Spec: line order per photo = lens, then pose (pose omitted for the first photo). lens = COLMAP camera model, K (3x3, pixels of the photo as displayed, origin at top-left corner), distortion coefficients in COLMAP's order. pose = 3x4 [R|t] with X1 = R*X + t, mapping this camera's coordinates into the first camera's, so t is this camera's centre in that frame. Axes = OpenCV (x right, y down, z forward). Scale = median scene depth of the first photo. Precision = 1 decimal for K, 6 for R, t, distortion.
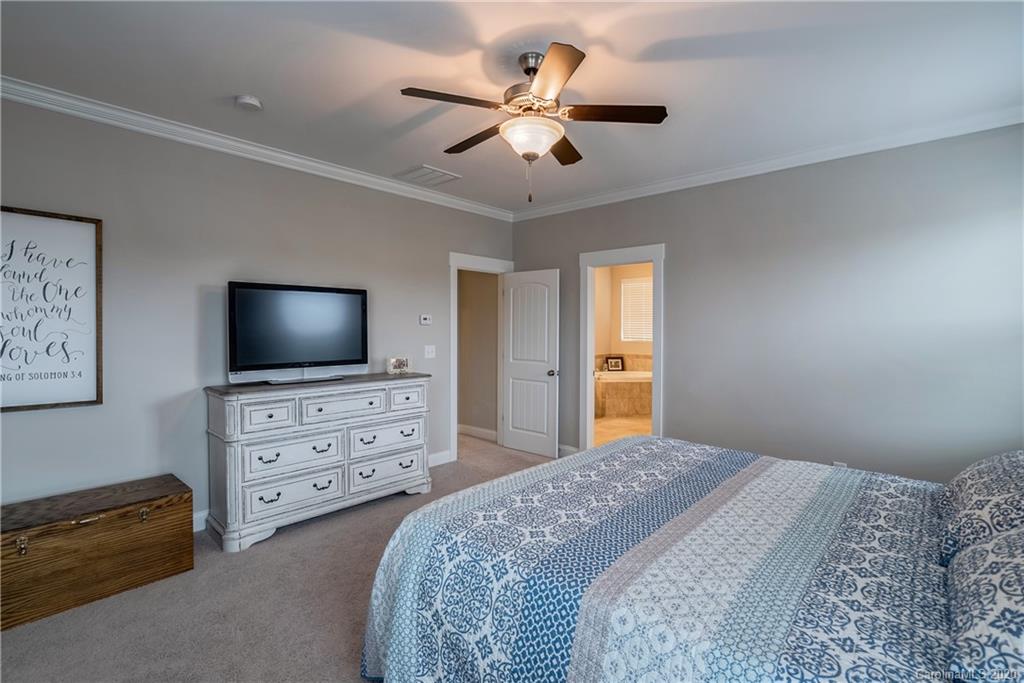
lens RADIAL K [[470.1, 0, 517.5], [0, 470.1, 342.4], [0, 0, 1]] dist [-0.001541, 0.000075]
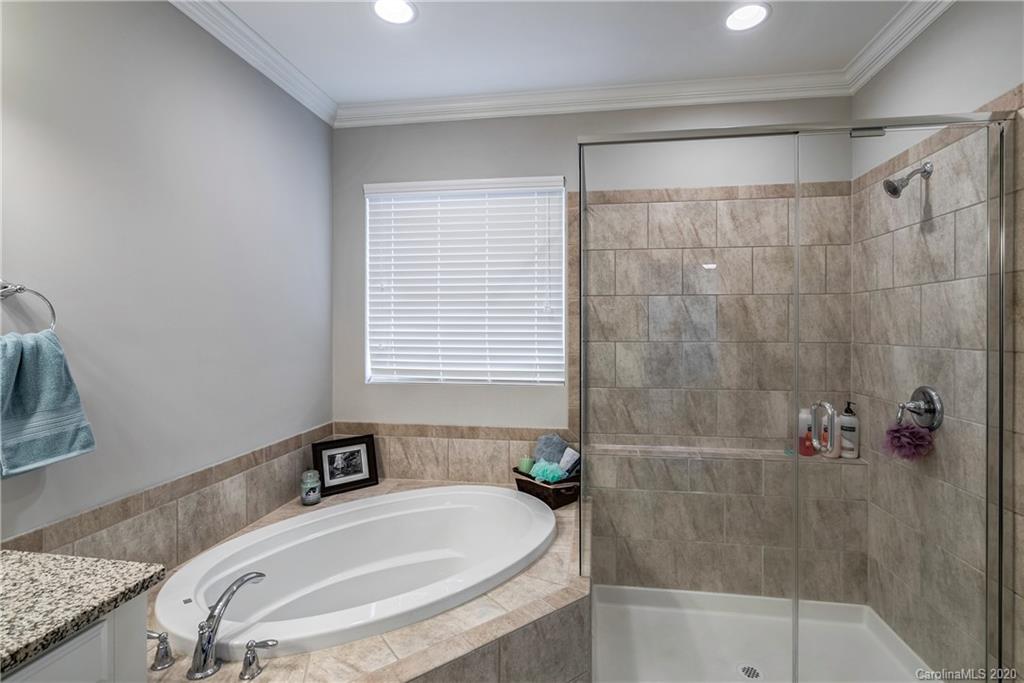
lens RADIAL K [[485.1, 0, 528.2], [0, 485.1, 329.5], [0, 0, 1]] dist [-0.002592, 0.000025]
pose [[0.835695, -0.000532, 0.549194, 0.136268], [0.019408, 0.999404, -0.028564, -0.026586], [-0.548851, 0.034530, 0.835207, 0.682356]]
